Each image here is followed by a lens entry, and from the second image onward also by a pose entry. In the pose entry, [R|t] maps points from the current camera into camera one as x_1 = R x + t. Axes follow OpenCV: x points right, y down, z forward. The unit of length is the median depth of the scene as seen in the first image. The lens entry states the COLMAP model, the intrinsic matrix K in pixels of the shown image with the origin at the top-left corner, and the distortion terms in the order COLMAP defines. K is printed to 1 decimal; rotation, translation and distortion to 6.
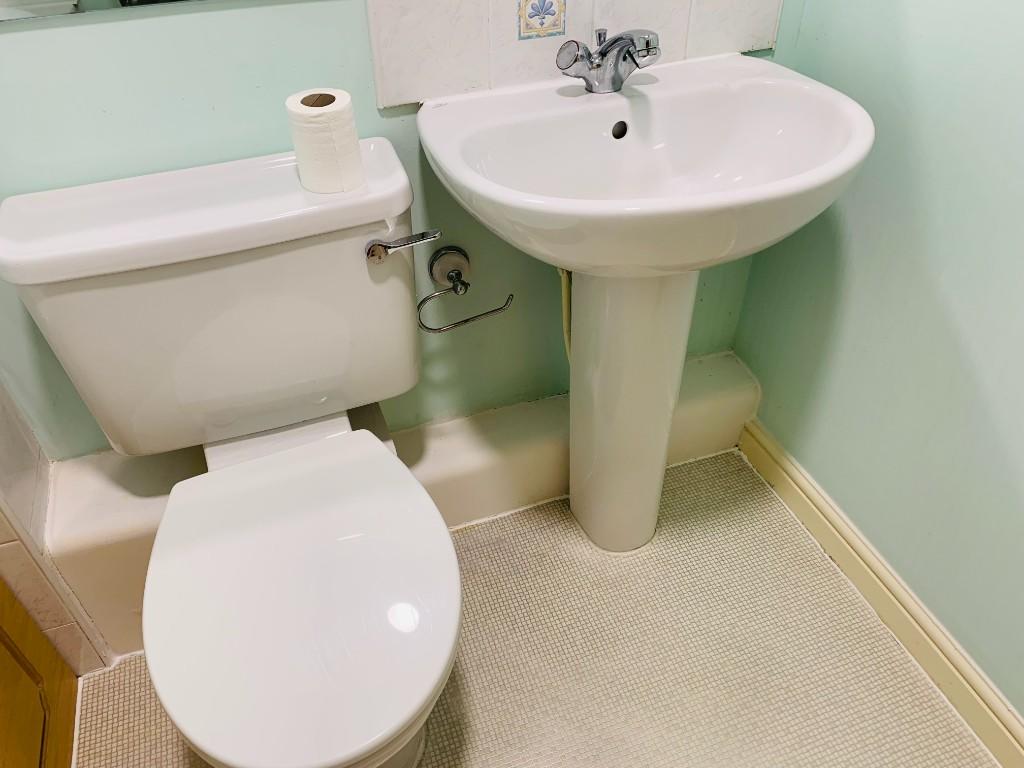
lens RADIAL K [[773.3, 0, 508.9], [0, 773.3, 377.9], [0, 0, 1]] dist [-0.000676, -0.007842]
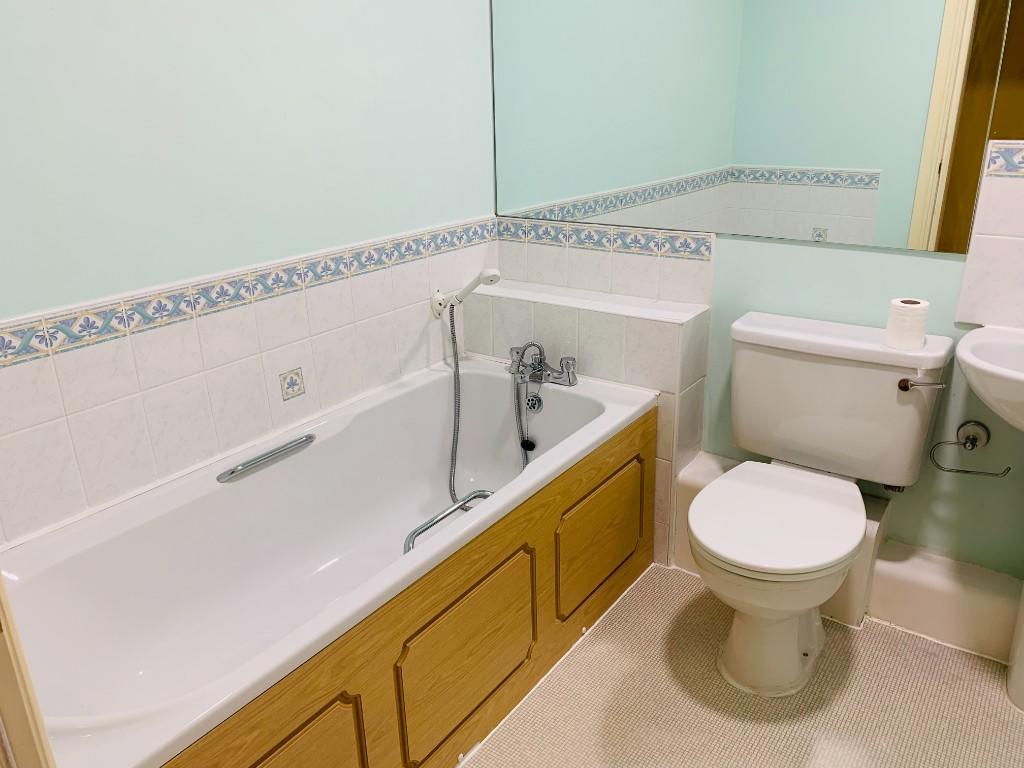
lens RADIAL K [[773.3, 0, 519.7], [0, 773.3, 383.2], [0, 0, 1]] dist [-0.000676, -0.007842]
pose [[0.570808, 0.276000, -0.773306, 0.599172], [-0.524630, 0.847085, -0.084918, 0.386736], [0.631619, 0.454171, 0.628320, -0.570503]]
